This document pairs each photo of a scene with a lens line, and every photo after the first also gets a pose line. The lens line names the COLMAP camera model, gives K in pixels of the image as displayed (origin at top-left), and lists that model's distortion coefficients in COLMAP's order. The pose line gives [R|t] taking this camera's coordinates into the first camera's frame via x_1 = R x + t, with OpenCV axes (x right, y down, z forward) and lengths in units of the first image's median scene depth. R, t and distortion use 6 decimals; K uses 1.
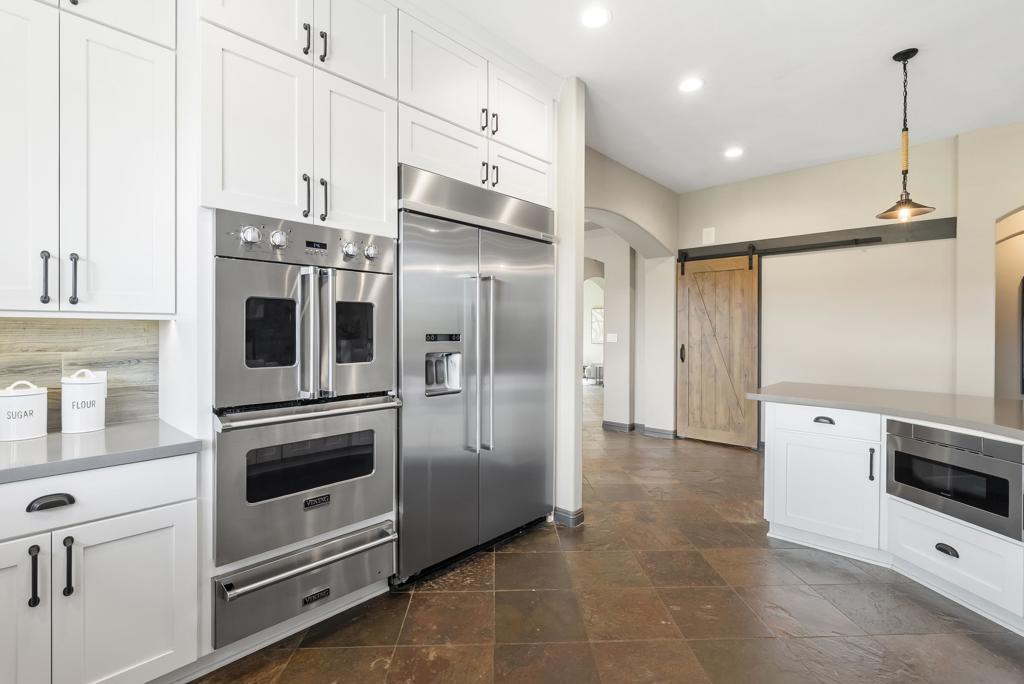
lens RADIAL K [[468.6, 0, 511.9], [0, 468.6, 329.8], [0, 0, 1]] dist [-0.003375, 0.000411]
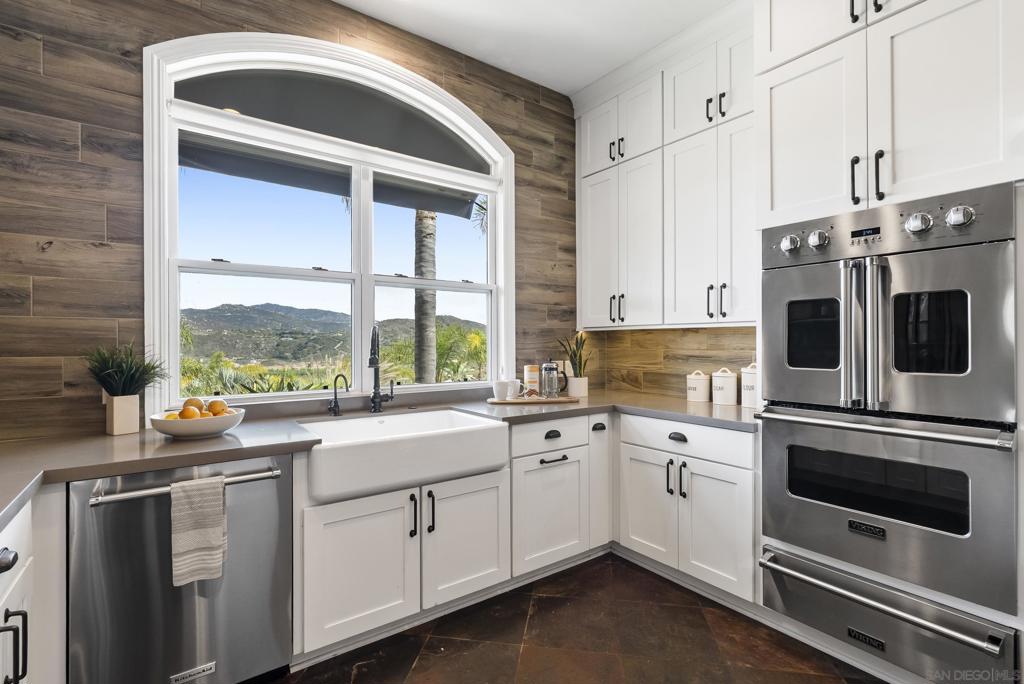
lens RADIAL K [[471.9, 0, 510.3], [0, 471.9, 340.7], [0, 0, 1]] dist [-0.003131, -0.000007]
pose [[-0.187031, -0.004949, -0.982342, 0.610954], [0.000377, 0.999987, -0.005110, 0.025331], [0.982354, -0.001326, -0.187027, 0.565082]]
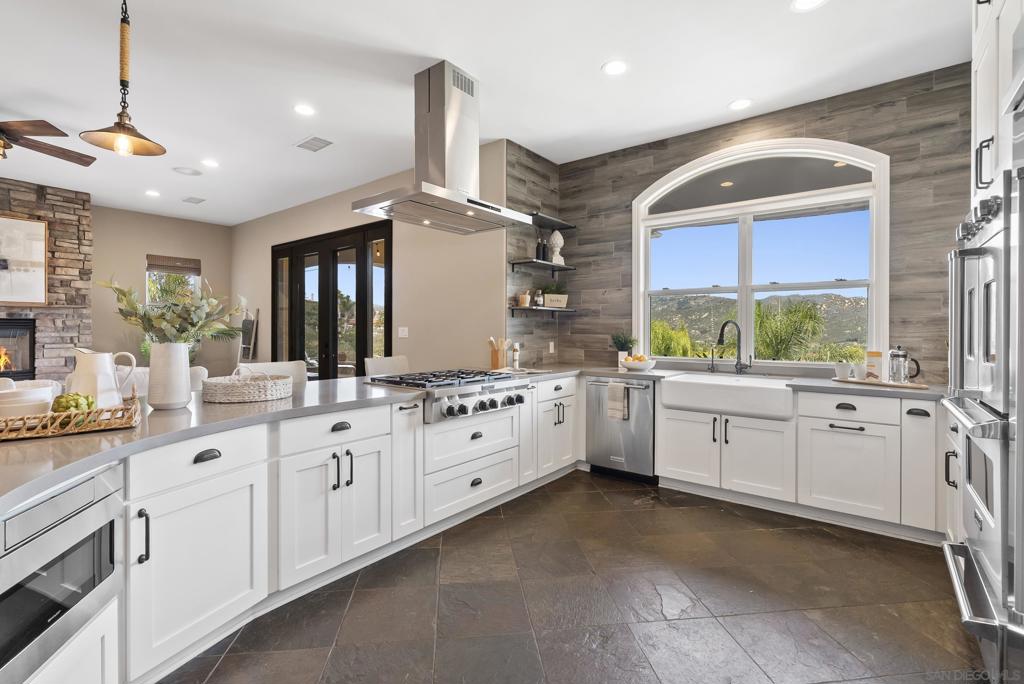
lens RADIAL K [[468.6, 0, 511.9], [0, 468.6, 329.8], [0, 0, 1]] dist [-0.003375, 0.000411]
pose [[-0.996087, -0.005260, -0.088220, 0.562876], [-0.005536, 0.999981, 0.002883, 0.021771], [0.088203, 0.003360, -0.996097, 1.881672]]
